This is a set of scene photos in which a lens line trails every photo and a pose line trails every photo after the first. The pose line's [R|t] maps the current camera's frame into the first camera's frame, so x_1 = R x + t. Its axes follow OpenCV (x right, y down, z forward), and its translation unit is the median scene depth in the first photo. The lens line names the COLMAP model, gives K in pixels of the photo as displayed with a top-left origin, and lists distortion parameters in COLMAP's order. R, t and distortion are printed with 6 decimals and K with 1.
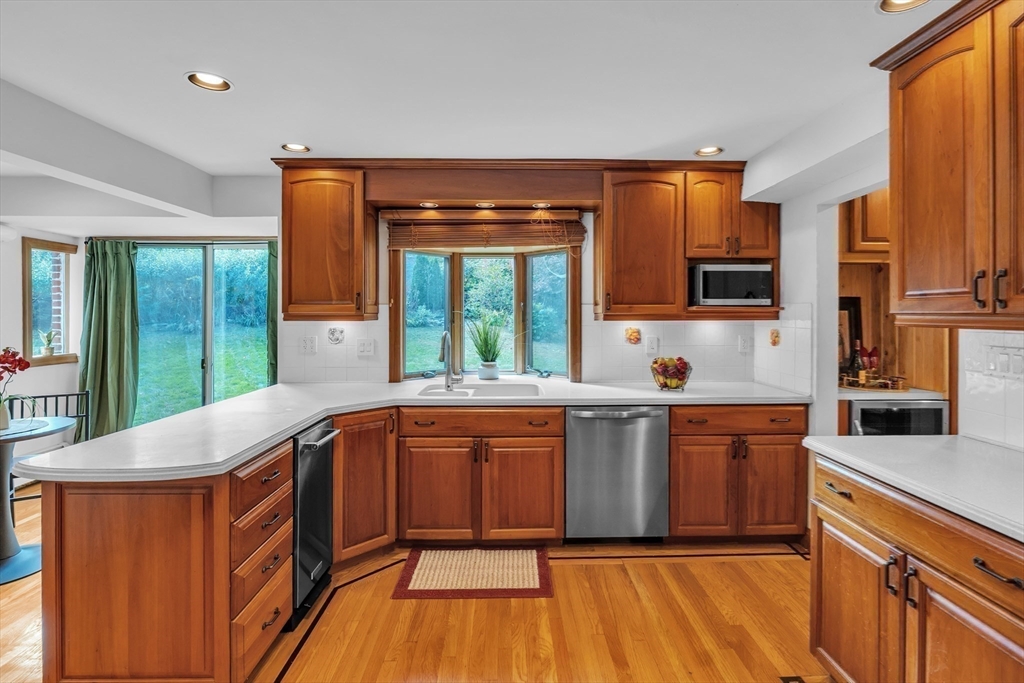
lens RADIAL K [[464.2, 0, 515.4], [0, 464.2, 313.4], [0, 0, 1]] dist [-0.013109, 0.001082]
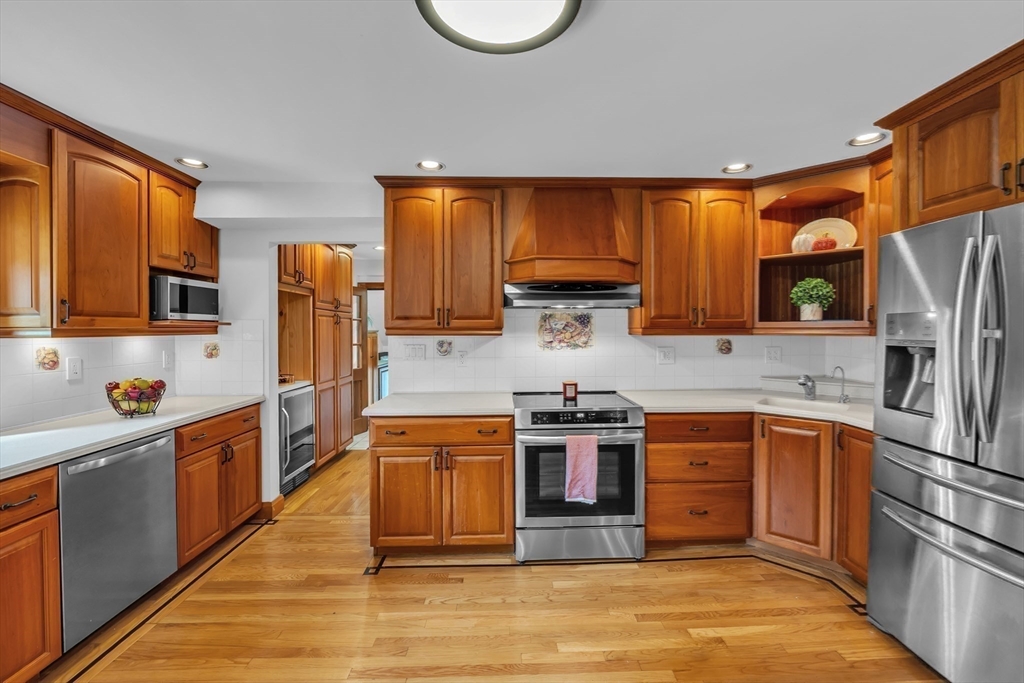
lens RADIAL K [[430.8, 0, 514.0], [0, 430.8, 334.3], [0, 0, 1]] dist [-0.013815, -0.000129]
pose [[0.006847, -0.012712, 0.999896, -0.457078], [0.001217, 0.999919, 0.012704, 0.002554], [-0.999976, 0.001130, 0.006862, 0.292691]]
